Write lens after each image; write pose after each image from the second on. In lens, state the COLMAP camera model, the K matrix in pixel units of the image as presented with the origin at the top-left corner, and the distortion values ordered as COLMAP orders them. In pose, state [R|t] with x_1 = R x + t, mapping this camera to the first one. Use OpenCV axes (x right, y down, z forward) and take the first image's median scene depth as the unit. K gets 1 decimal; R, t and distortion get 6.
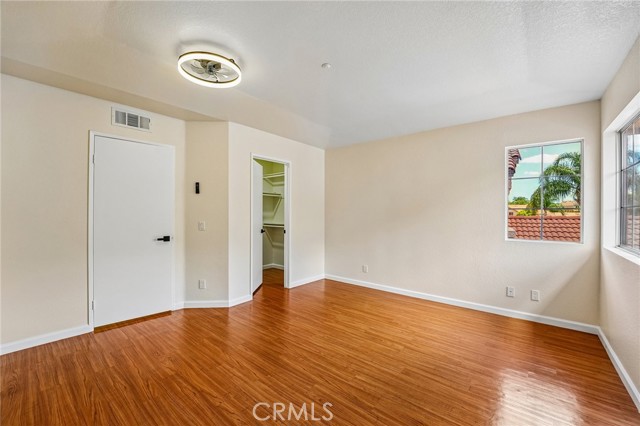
lens RADIAL K [[262.2, 0, 318.3], [0, 262.2, 209.3], [0, 0, 1]] dist [-0.023320, 0.000468]
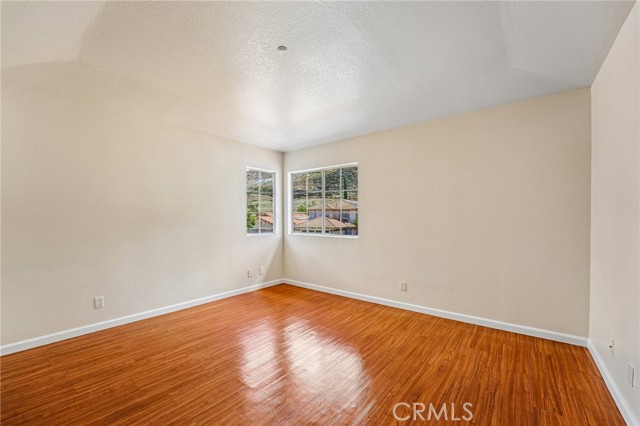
lens RADIAL K [[264.9, 0, 318.9], [0, 264.9, 214.9], [0, 0, 1]] dist [-0.025386, 0.000052]
pose [[-0.034281, 0.003810, 0.999405, -0.777870], [-0.014990, 0.999878, -0.004326, 0.013321], [-0.999300, -0.015129, -0.034220, 0.801490]]
